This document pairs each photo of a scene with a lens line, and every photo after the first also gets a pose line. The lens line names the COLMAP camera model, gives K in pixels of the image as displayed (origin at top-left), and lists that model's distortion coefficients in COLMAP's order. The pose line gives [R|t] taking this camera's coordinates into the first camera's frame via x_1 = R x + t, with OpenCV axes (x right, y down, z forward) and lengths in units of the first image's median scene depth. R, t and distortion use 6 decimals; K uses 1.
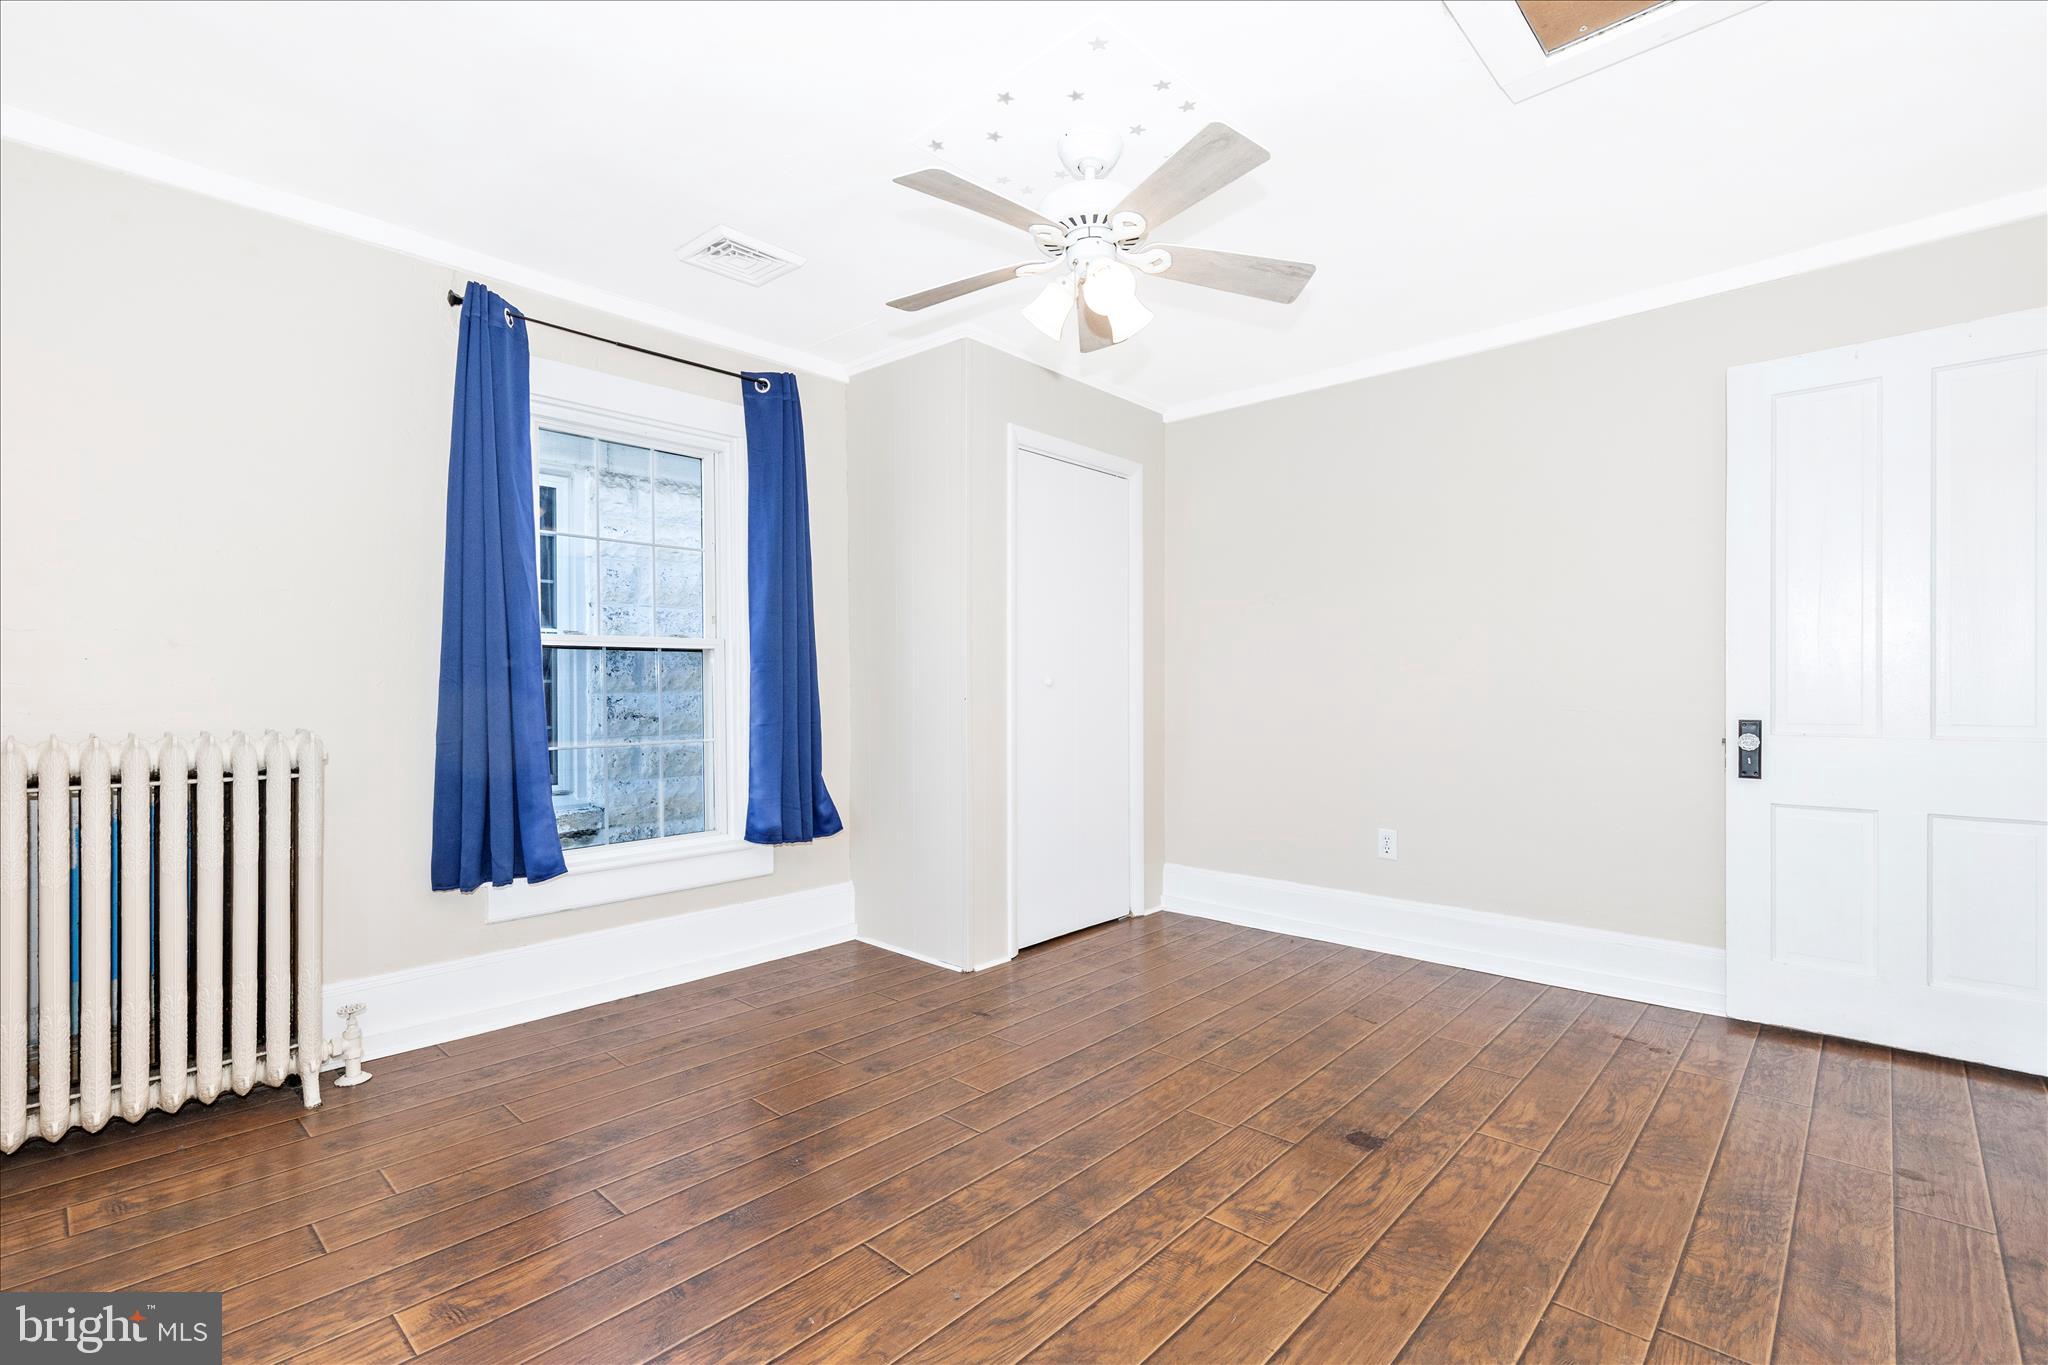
lens RADIAL K [[926.9, 0, 1061.5], [0, 926.9, 677.0], [0, 0, 1]] dist [0.003217, 0.000120]
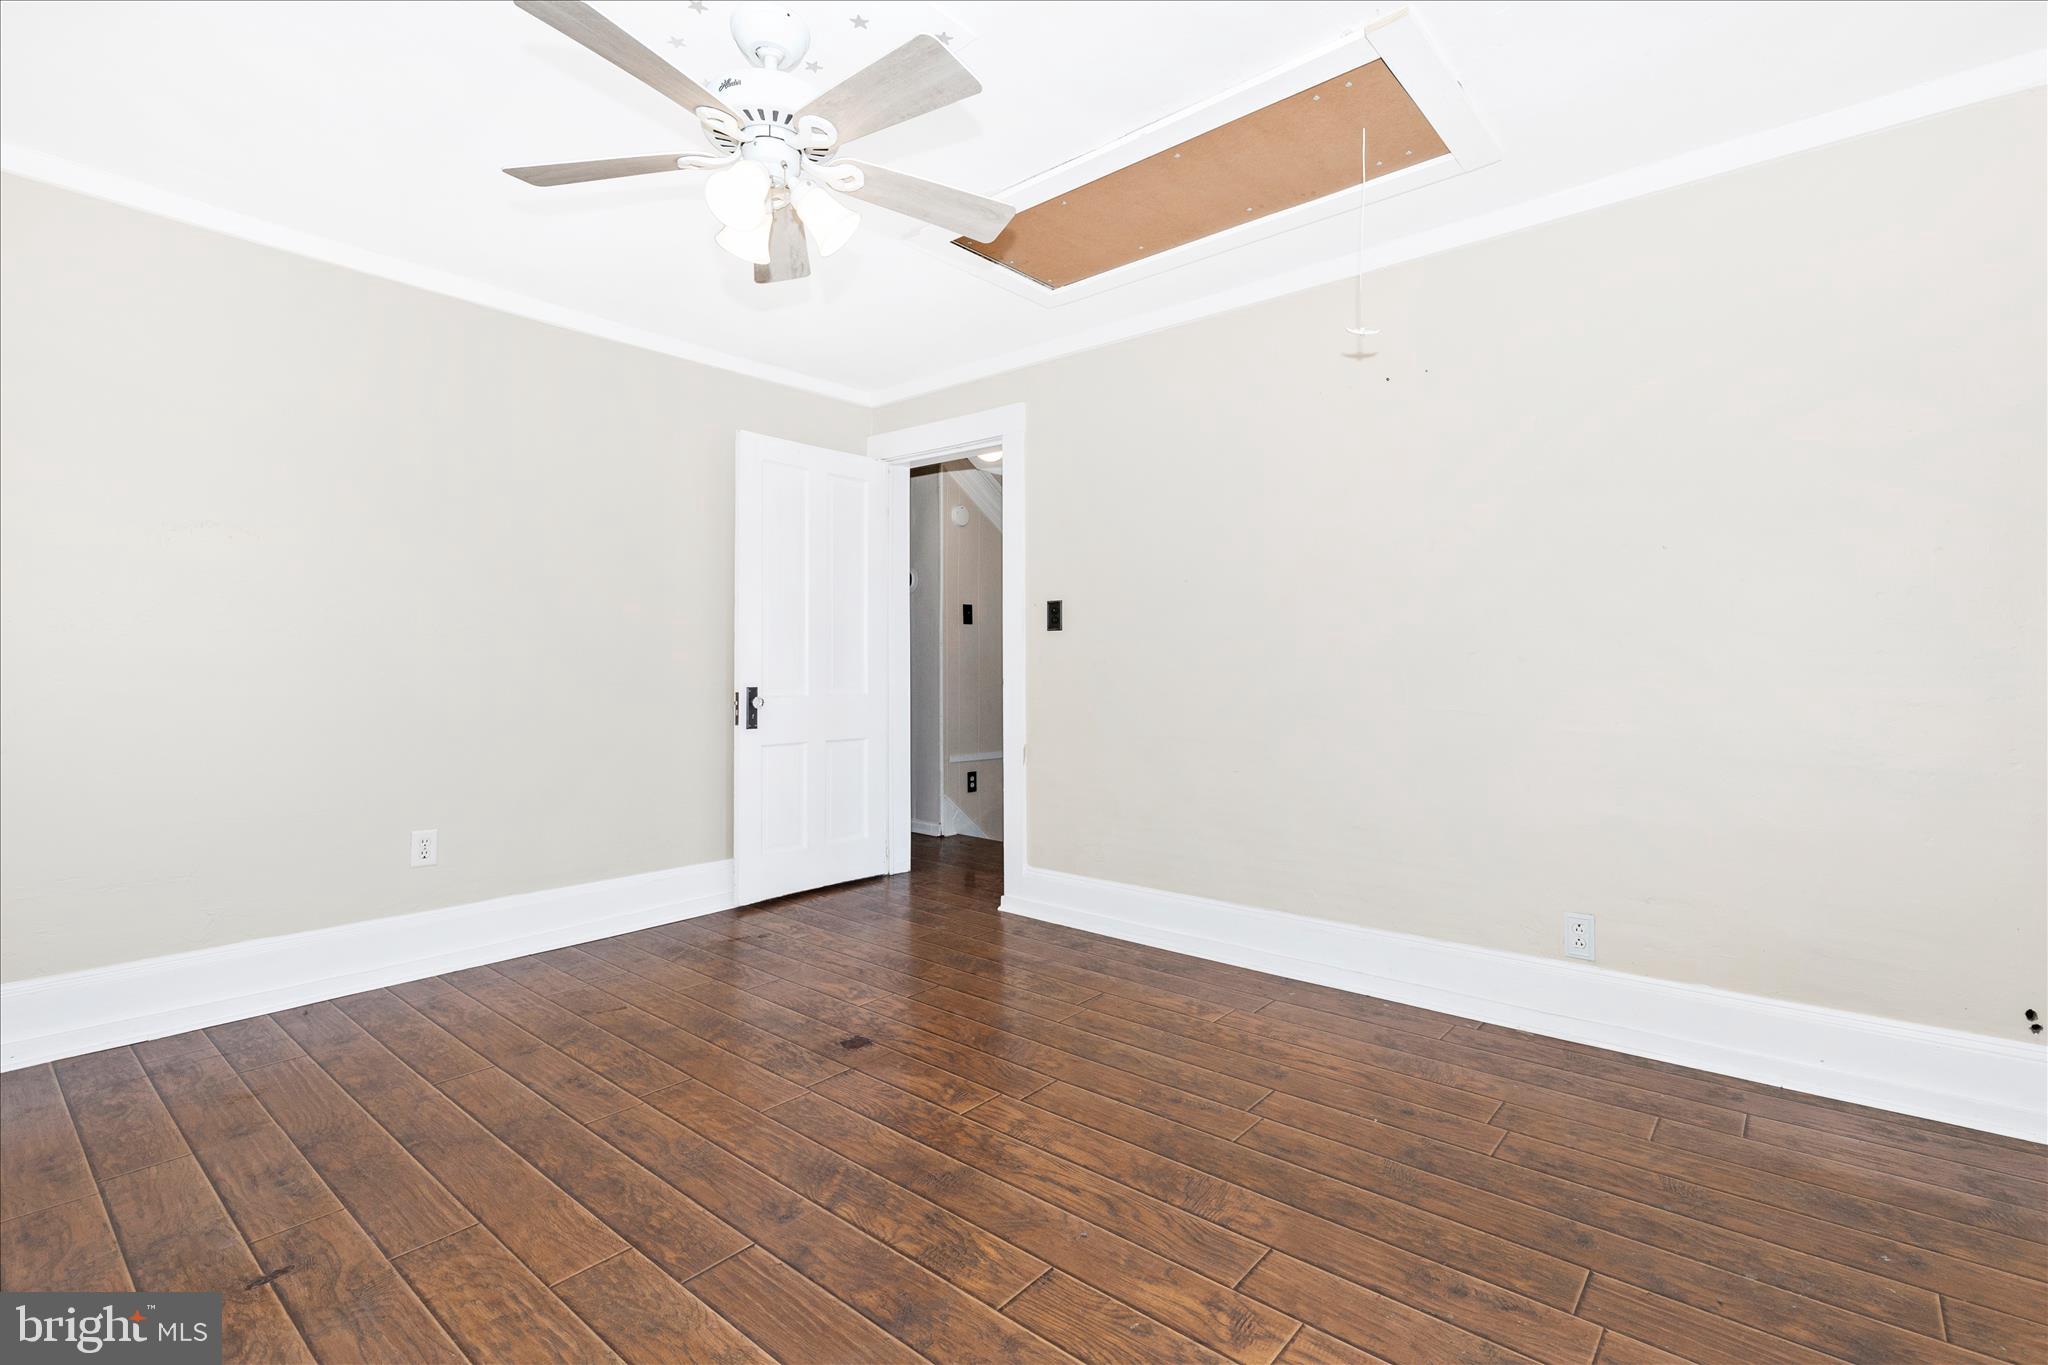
lens RADIAL K [[940.2, 0, 1022.6], [0, 940.2, 658.2], [0, 0, 1]] dist [0.005194, -0.000105]
pose [[-0.021693, 0.011782, 0.999695, -0.857048], [-0.010366, 0.999874, -0.012010, 0.021387], [-0.999711, -0.010623, -0.021568, 0.796108]]
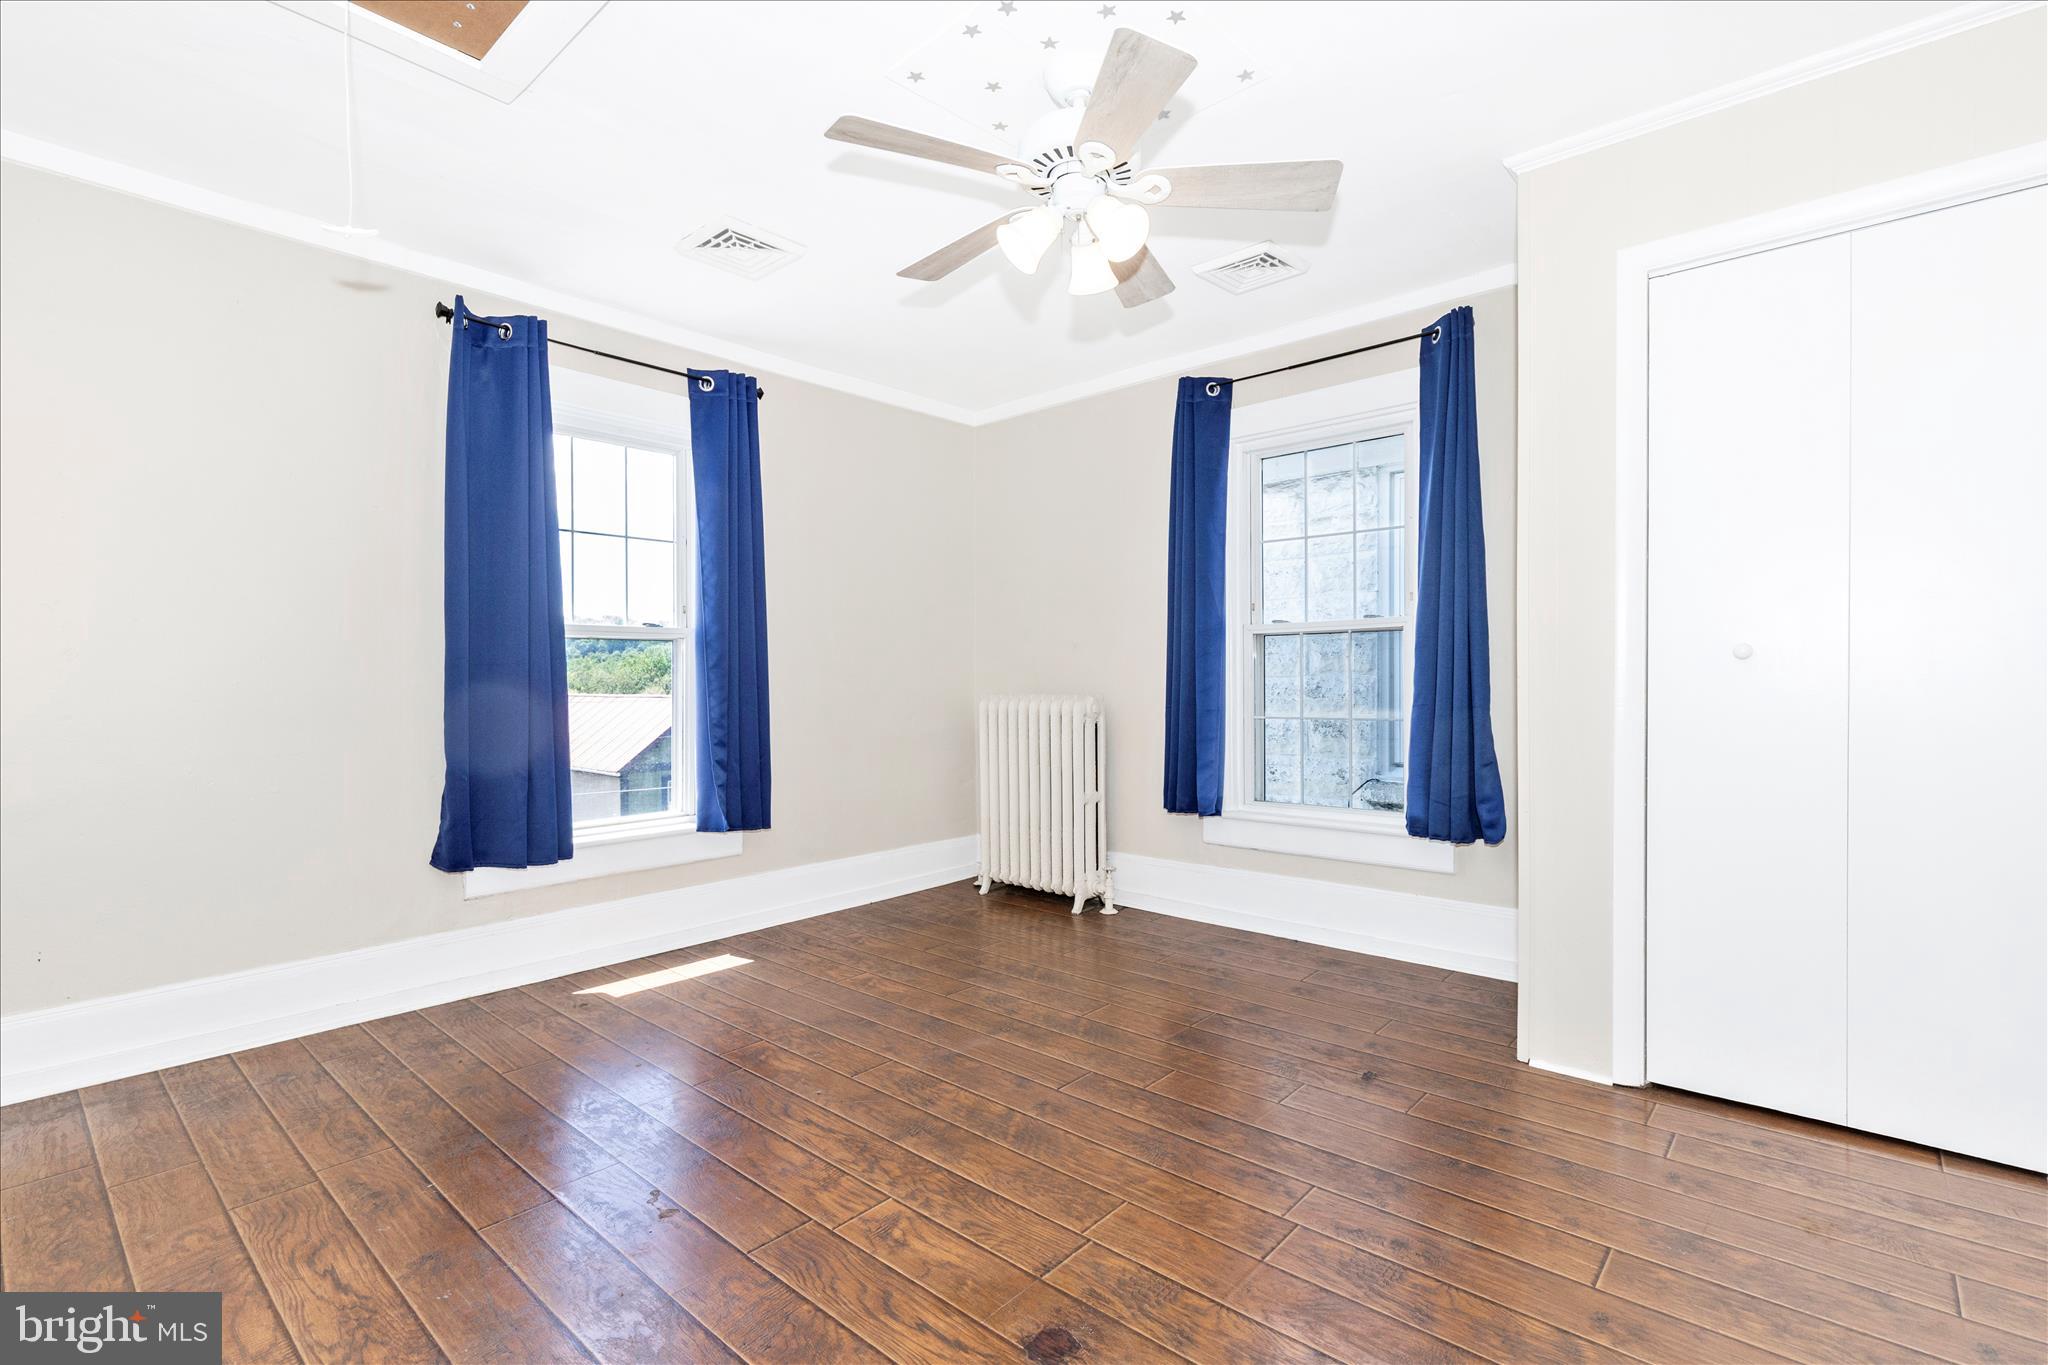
lens RADIAL K [[940.2, 0, 1022.6], [0, 940.2, 658.2], [0, 0, 1]] dist [0.005194, -0.000105]
pose [[-0.002526, -0.016900, -0.999854, 0.978298], [0.018161, 0.999692, -0.016943, 0.020157], [0.999832, -0.018201, -0.002218, 0.962696]]
